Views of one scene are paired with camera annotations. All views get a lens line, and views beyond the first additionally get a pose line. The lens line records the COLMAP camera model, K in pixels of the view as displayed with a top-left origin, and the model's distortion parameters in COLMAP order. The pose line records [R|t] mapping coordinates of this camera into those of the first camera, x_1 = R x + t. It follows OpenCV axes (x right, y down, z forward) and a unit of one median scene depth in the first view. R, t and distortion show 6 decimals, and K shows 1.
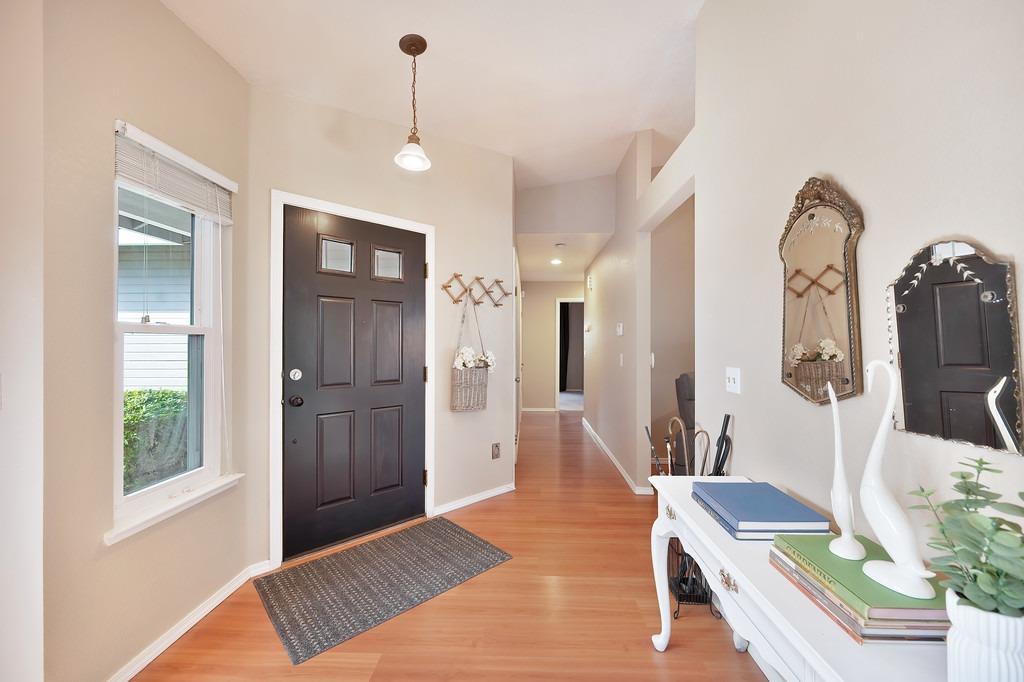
lens RADIAL K [[406.2, 0, 512.0], [0, 406.2, 341.0], [0, 0, 1]] dist [-0.000523, 0.000014]
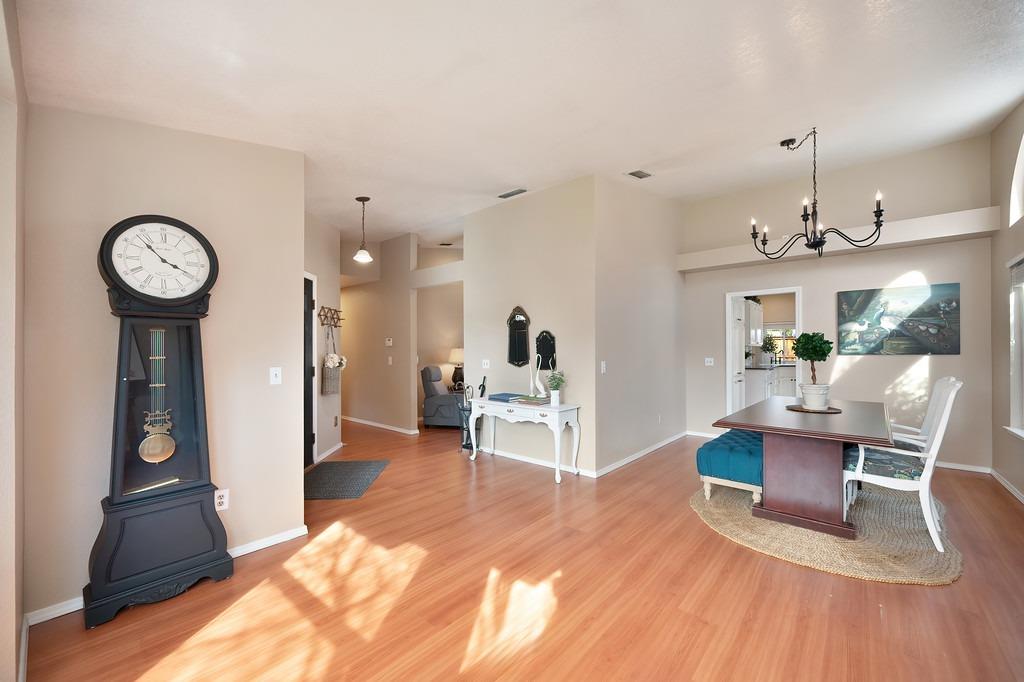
lens RADIAL K [[398.8, 0, 511.0], [0, 398.8, 346.7], [0, 0, 1]] dist [-0.009610, 0.000251]
pose [[0.645204, 0.002467, 0.764006, -1.180016], [-0.001146, 0.999997, -0.002261, -0.013838], [-0.764009, 0.000583, 0.645205, -0.735686]]
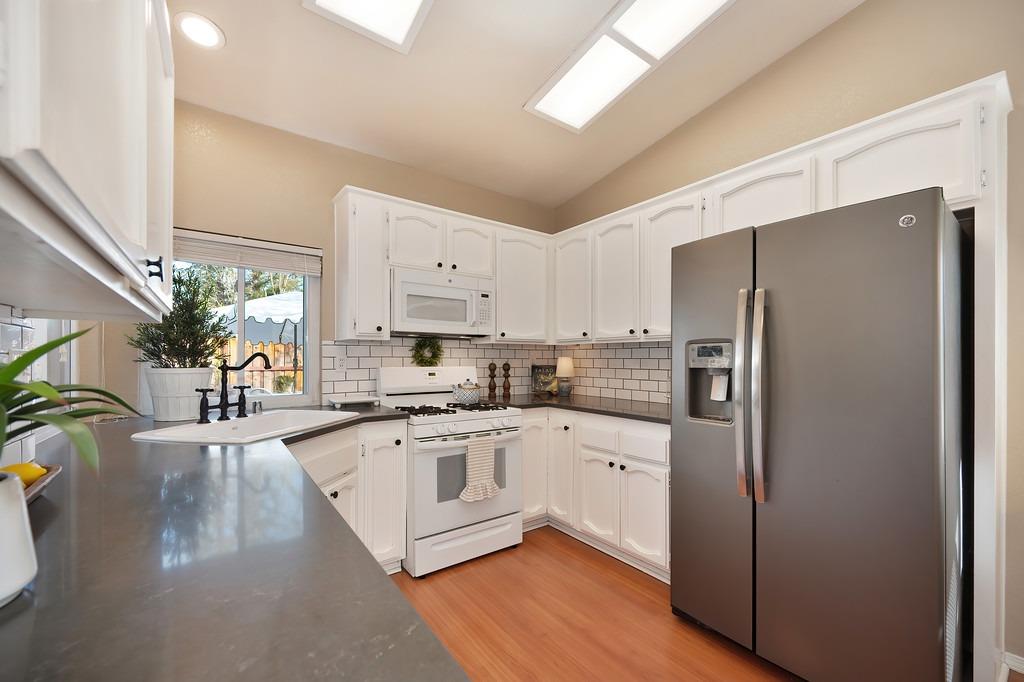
lens RADIAL K [[417.4, 0, 516.3], [0, 417.4, 355.1], [0, 0, 1]] dist [0.001092, -0.005284]
pose [[-0.604218, 0.003789, 0.796810, 2.709968], [-0.006752, 0.999928, -0.009876, 0.019668], [-0.796791, -0.011347, -0.604149, -0.127559]]
